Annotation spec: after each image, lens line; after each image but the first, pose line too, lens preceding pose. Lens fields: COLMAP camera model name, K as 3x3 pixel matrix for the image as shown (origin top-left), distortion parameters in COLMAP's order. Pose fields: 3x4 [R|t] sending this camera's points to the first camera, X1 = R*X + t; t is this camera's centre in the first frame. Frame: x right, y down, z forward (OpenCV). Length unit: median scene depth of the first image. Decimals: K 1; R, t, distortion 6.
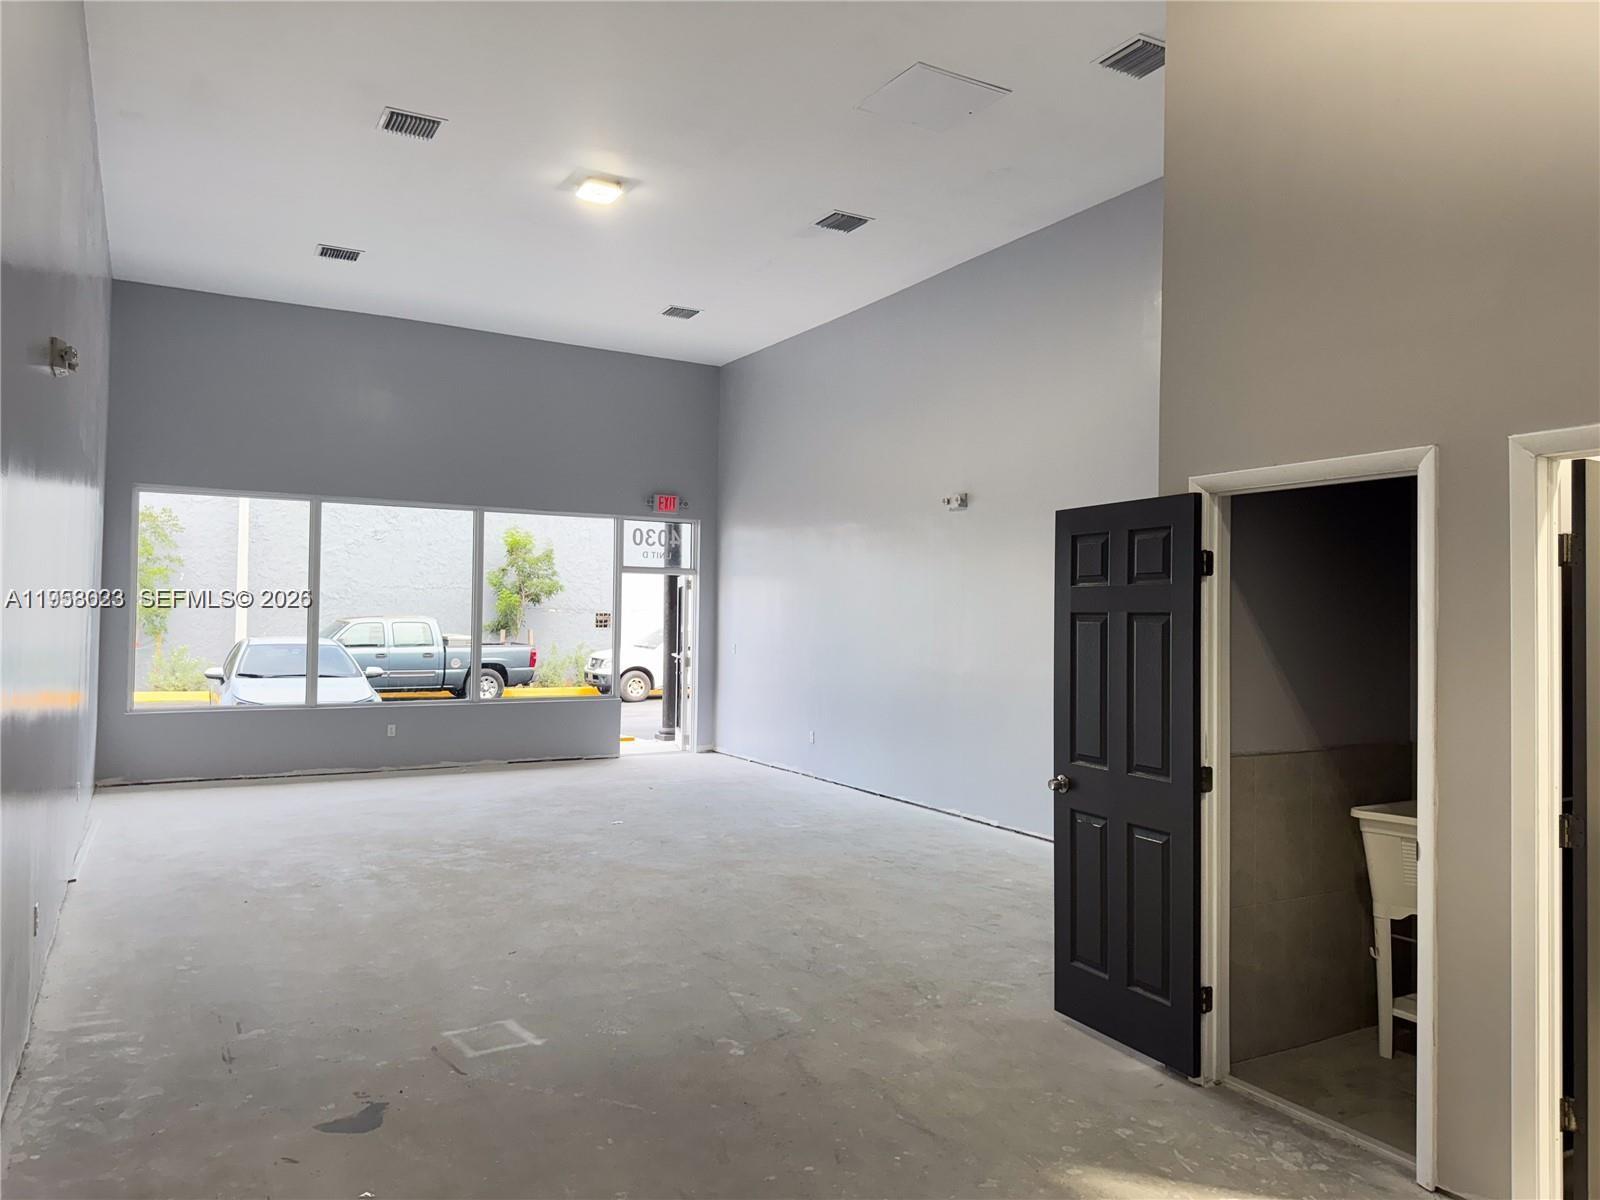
lens RADIAL K [[1068.8, 0, 800.0], [0, 1068.8, 600.0], [0, 0, 1]] dist [0.001312, -0.000414]
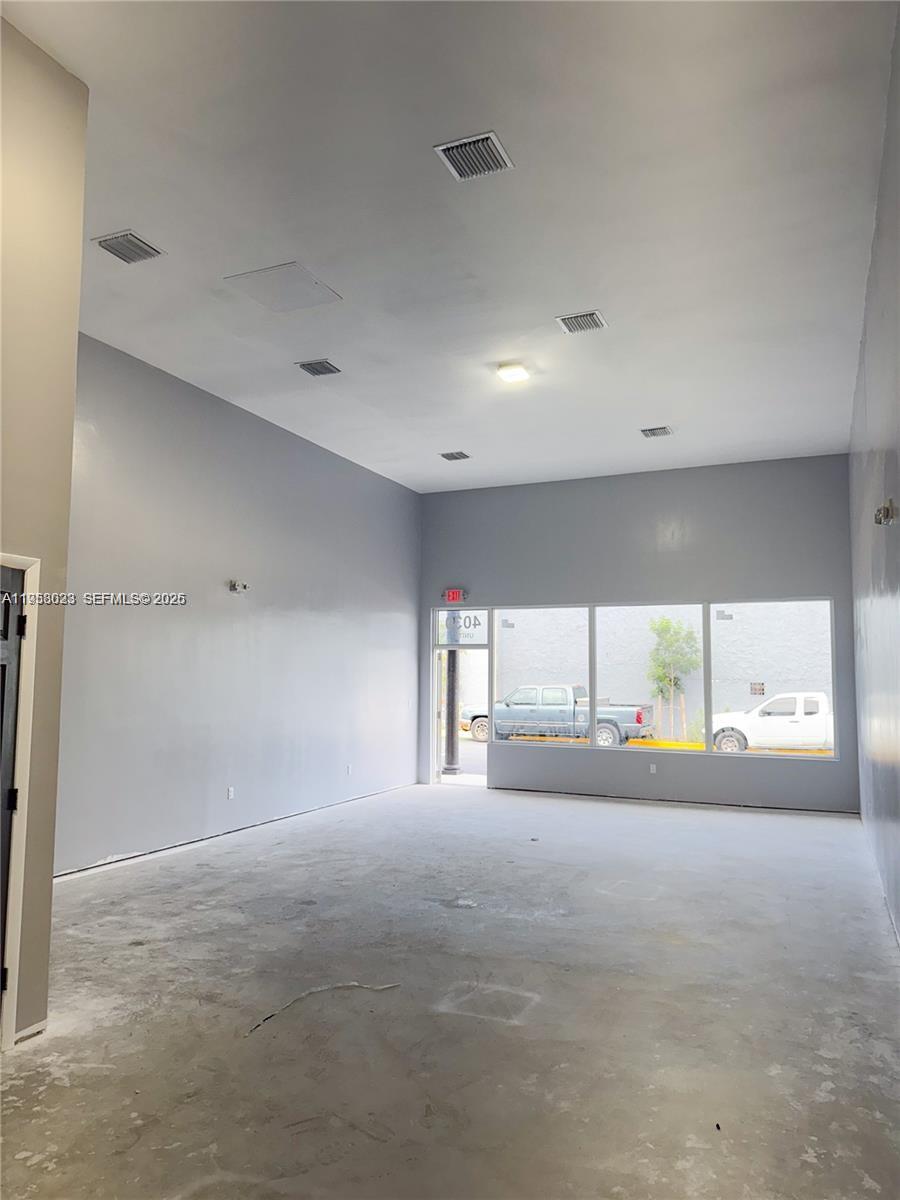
lens RADIAL K [[812.9, 0, 450.0], [0, 812.9, 600.0], [0, 0, 1]] dist [0.001995, 0.000285]
pose [[0.562212, -0.087024, -0.822402, 0.455246], [0.008615, 0.995010, -0.099399, 0.010406], [0.826949, 0.048798, 0.560156, 0.267842]]
